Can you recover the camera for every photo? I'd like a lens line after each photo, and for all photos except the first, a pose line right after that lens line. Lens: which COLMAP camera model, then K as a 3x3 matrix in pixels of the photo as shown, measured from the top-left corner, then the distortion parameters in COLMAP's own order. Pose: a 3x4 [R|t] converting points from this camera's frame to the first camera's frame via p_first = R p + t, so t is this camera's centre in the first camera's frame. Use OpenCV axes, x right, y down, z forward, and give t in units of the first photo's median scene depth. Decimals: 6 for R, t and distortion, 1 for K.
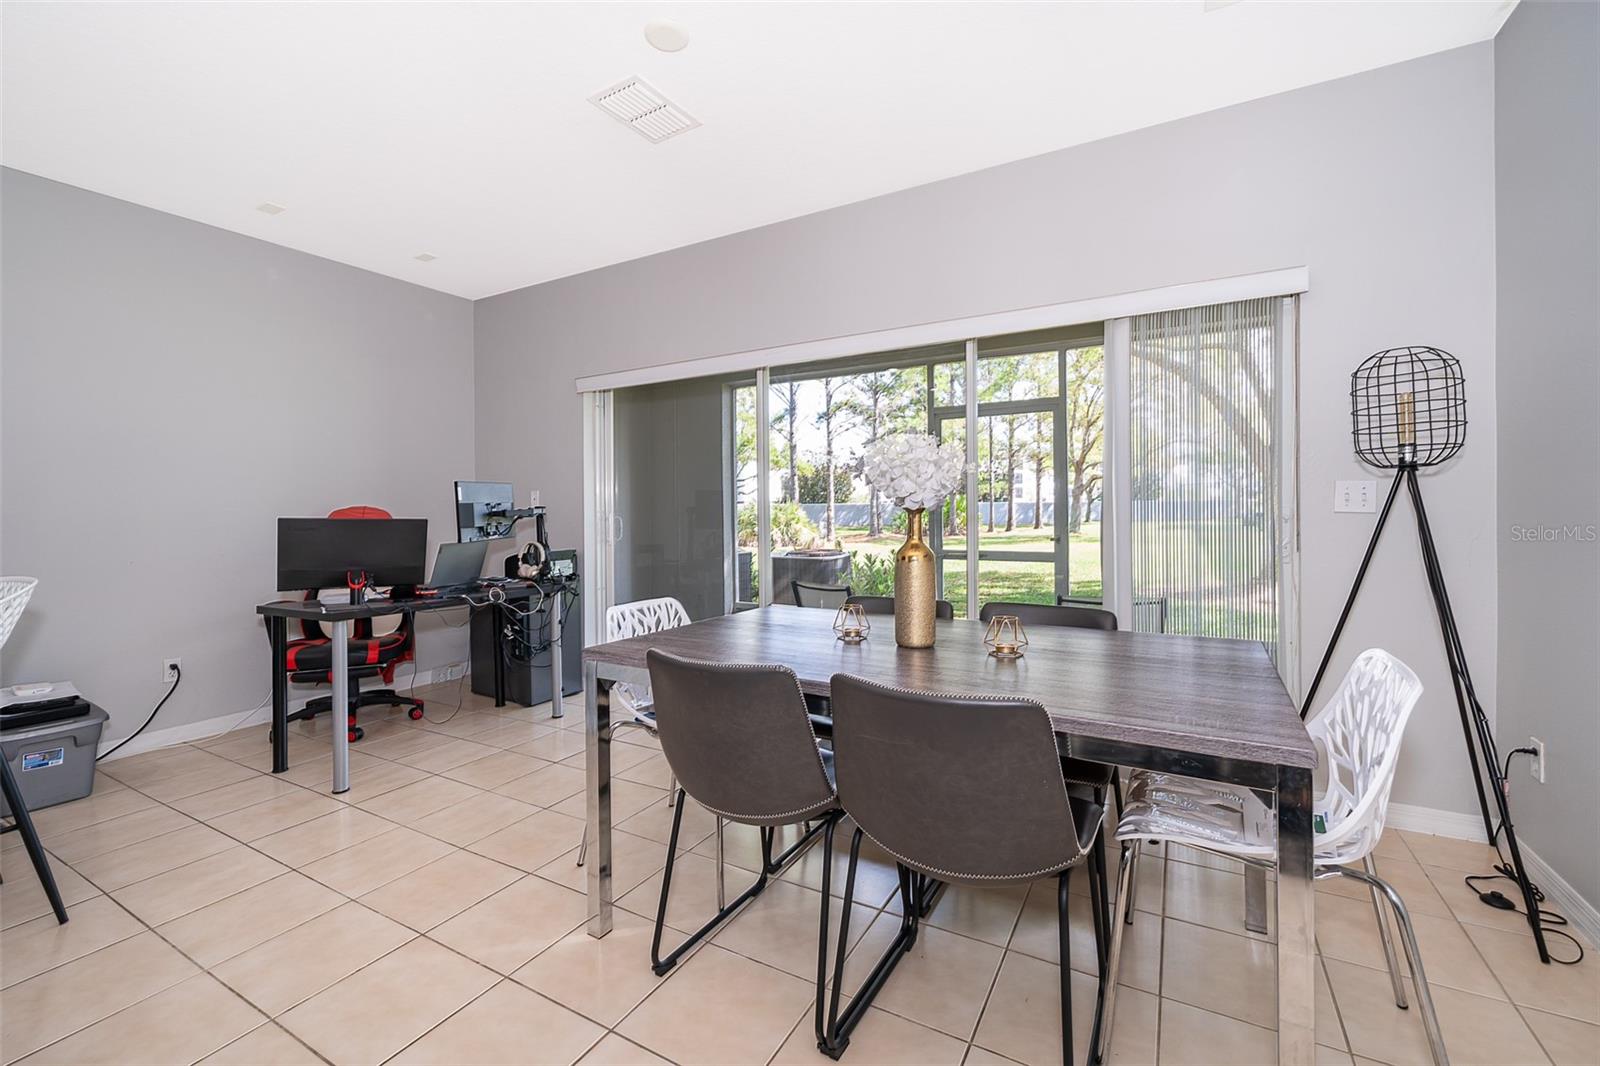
lens RADIAL K [[666.2, 0, 783.2], [0, 666.2, 510.0], [0, 0, 1]] dist [-0.003477, 0.001980]
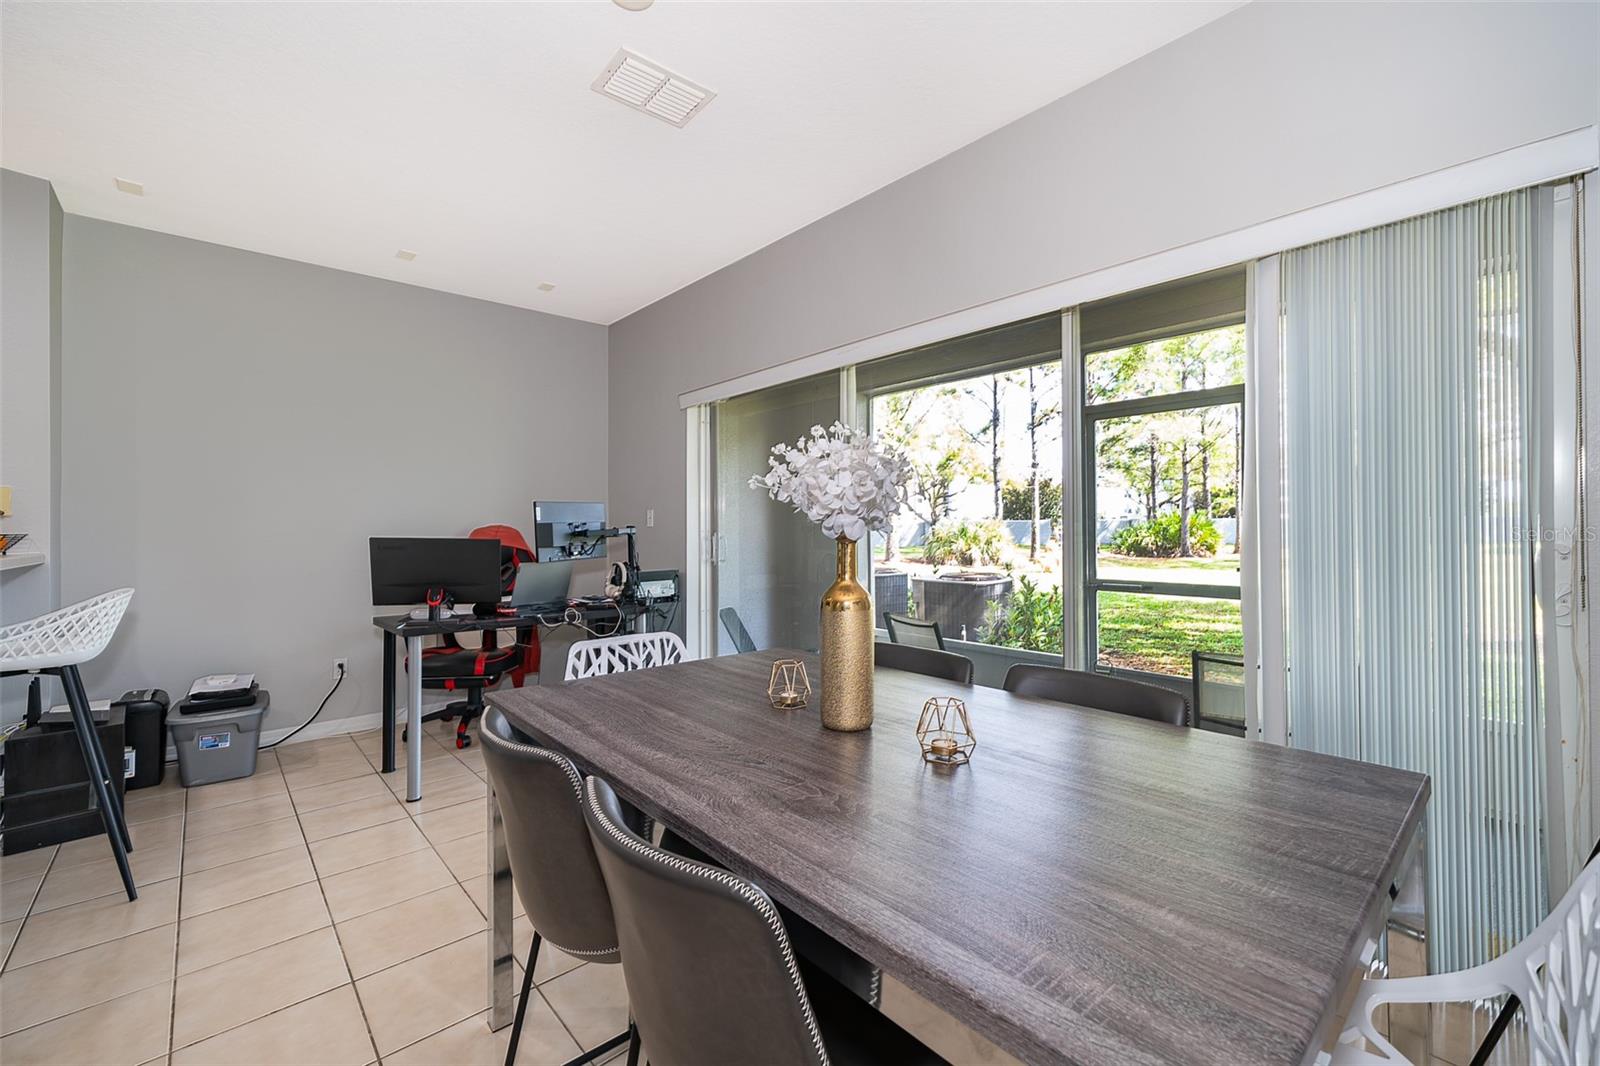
lens RADIAL K [[666.2, 0, 796.6], [0, 666.2, 521.8], [0, 0, 1]] dist [-0.003477, 0.001980]
pose [[0.955844, 0.000191, -0.293876, 0.193734], [-0.002178, 0.999977, -0.006436, -0.006883], [0.293868, 0.006792, 0.955822, 0.157253]]
